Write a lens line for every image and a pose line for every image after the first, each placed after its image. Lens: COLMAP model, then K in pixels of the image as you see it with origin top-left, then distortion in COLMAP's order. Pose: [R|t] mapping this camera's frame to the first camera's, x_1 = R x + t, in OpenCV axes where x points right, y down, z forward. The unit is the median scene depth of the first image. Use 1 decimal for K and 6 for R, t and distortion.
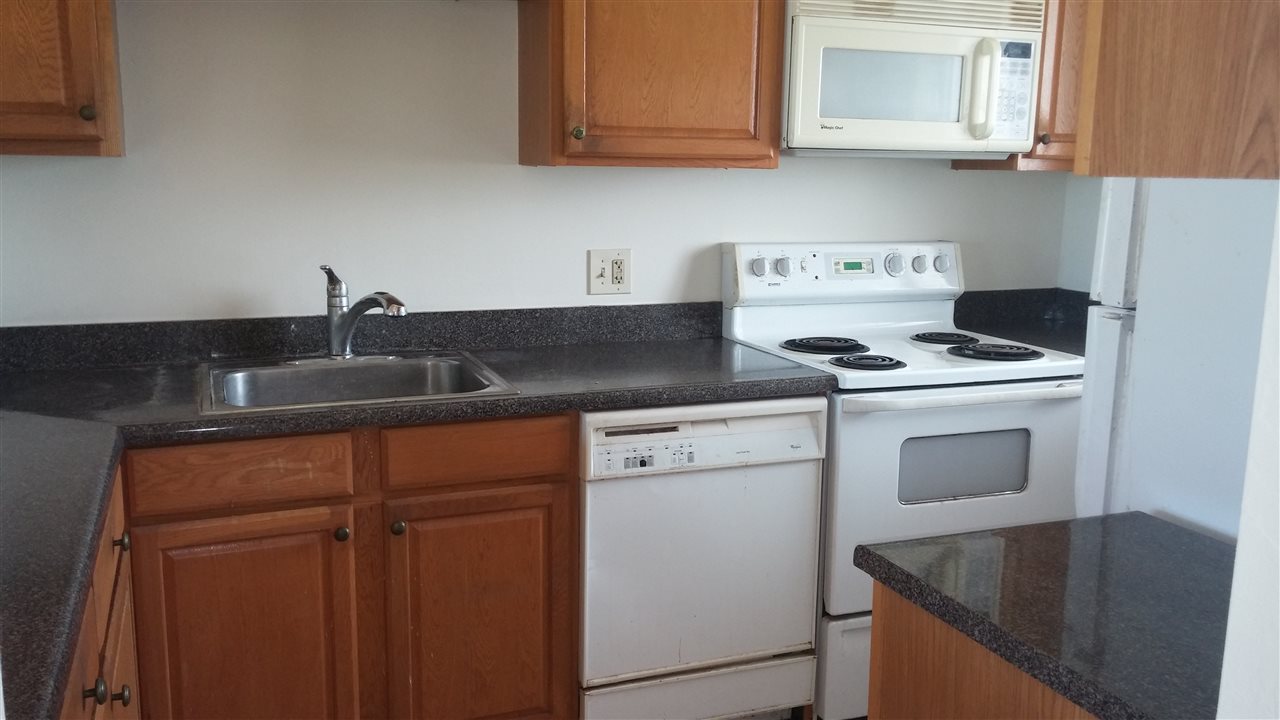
lens RADIAL K [[1099.1, 0, 640.0], [0, 1099.1, 360.0], [0, 0, 1]] dist [0.044042, -0.015802]
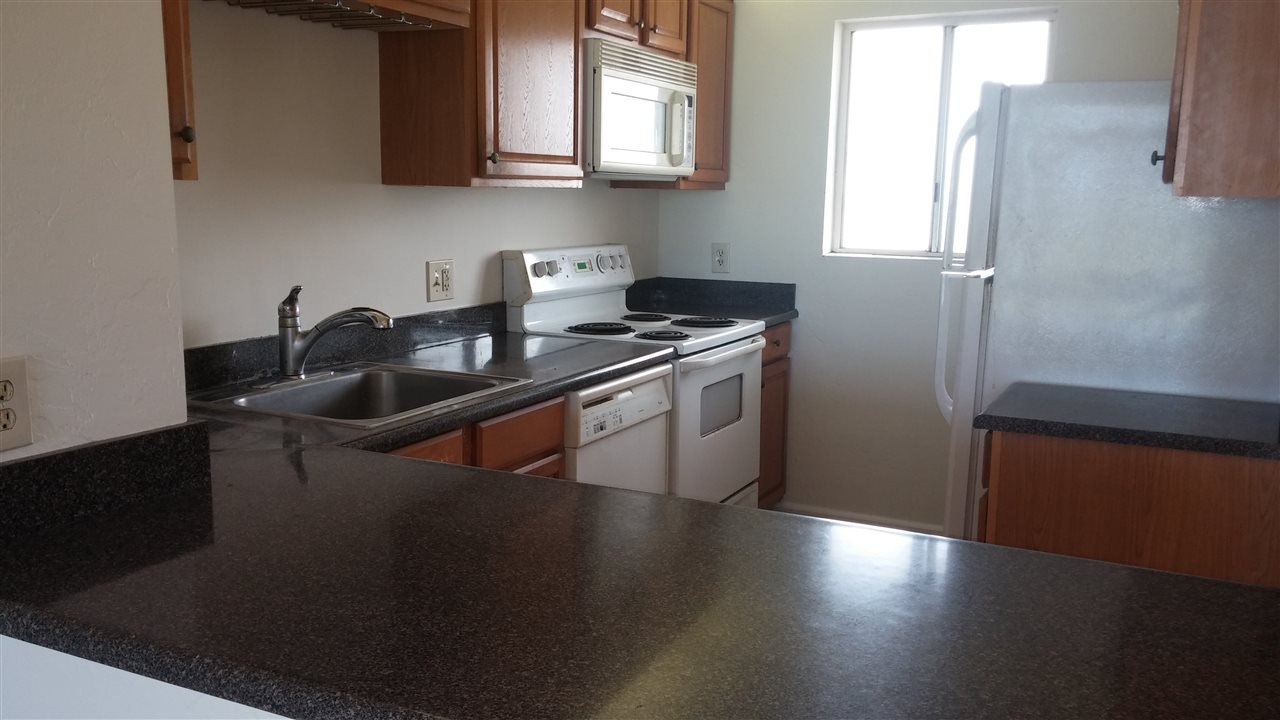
lens RADIAL K [[1099.1, 0, 640.0], [0, 1099.1, 360.0], [0, 0, 1]] dist [0.044042, -0.015802]
pose [[0.743892, -0.106024, 0.659836, -0.638286], [0.113268, 0.993053, 0.031868, -0.013323], [-0.658631, 0.051032, 0.750734, 0.037660]]
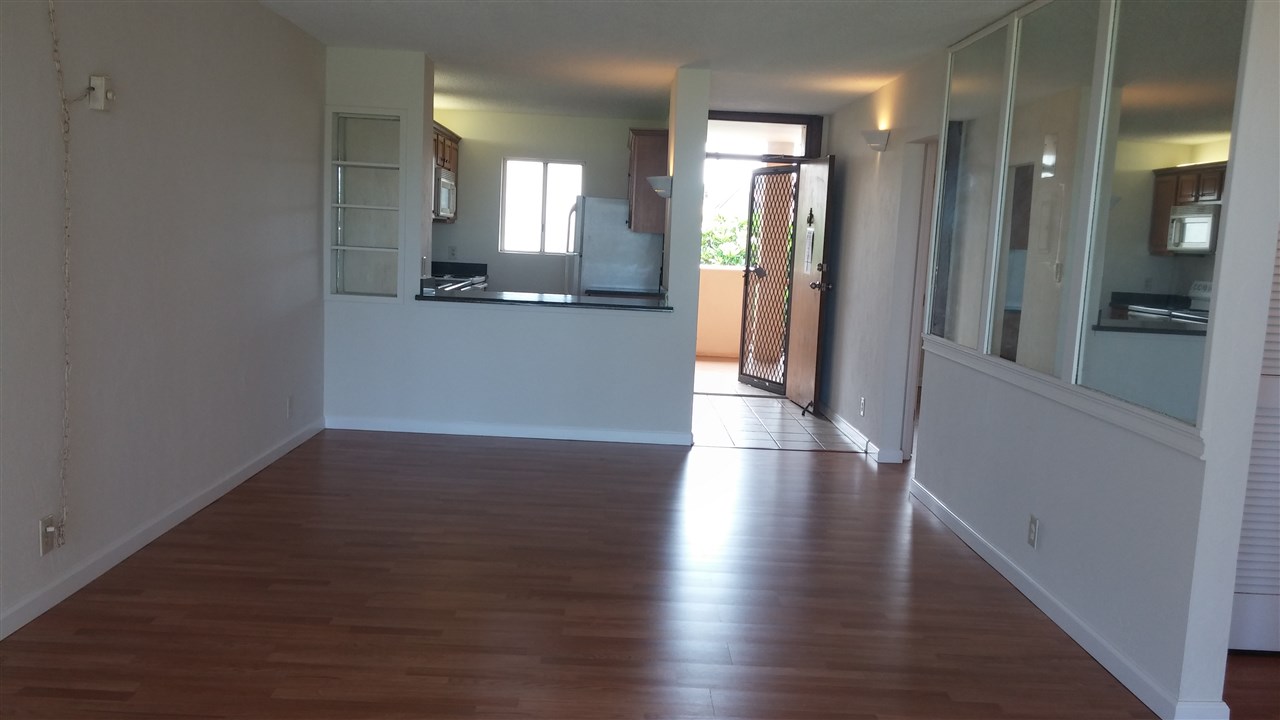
lens RADIAL K [[1099.1, 0, 640.0], [0, 1099.1, 360.0], [0, 0, 1]] dist [0.044042, -0.015802]
pose [[0.351488, -0.102734, 0.930539, -2.689005], [0.118968, 0.990804, 0.064450, 0.094920], [-0.928603, 0.088051, 0.360478, -0.713869]]
